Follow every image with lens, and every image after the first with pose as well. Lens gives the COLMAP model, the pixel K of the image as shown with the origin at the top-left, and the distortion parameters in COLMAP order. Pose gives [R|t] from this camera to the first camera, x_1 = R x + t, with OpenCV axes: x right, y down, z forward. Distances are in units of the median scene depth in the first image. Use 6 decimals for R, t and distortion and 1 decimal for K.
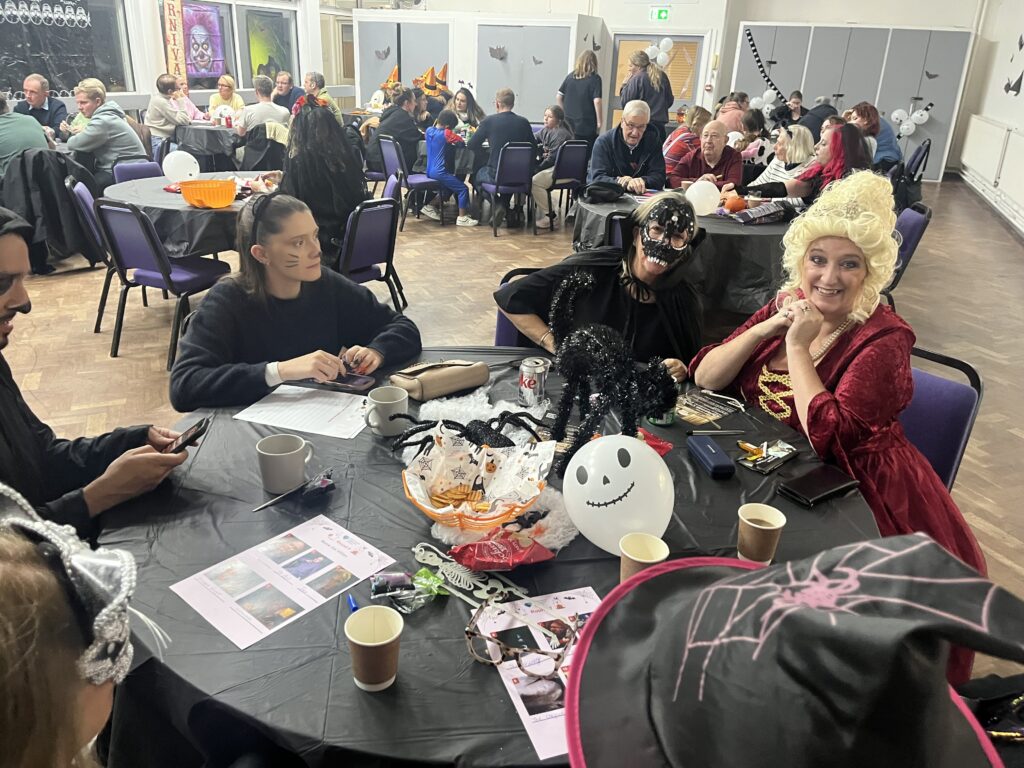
lens RADIAL K [[763.8, 0, 512.0], [0, 763.8, 384.0], [0, 0, 1]] dist [0.068377, -0.097558]
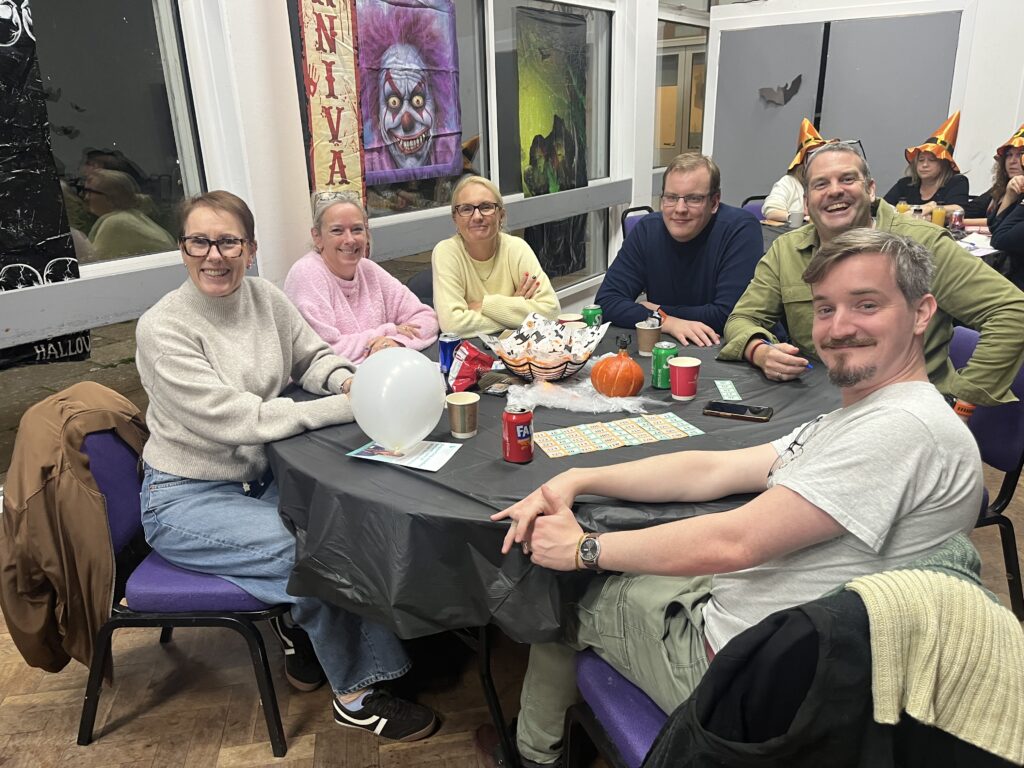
lens RADIAL K [[769.8, 0, 486.2], [0, 769.8, 393.2], [0, 0, 1]] dist [0.075042, -0.108799]
pose [[0.963341, 0.017945, -0.267680, -0.320308], [-0.035218, 0.997585, -0.059867, -0.335011], [0.265959, 0.067100, 0.961646, 0.803830]]
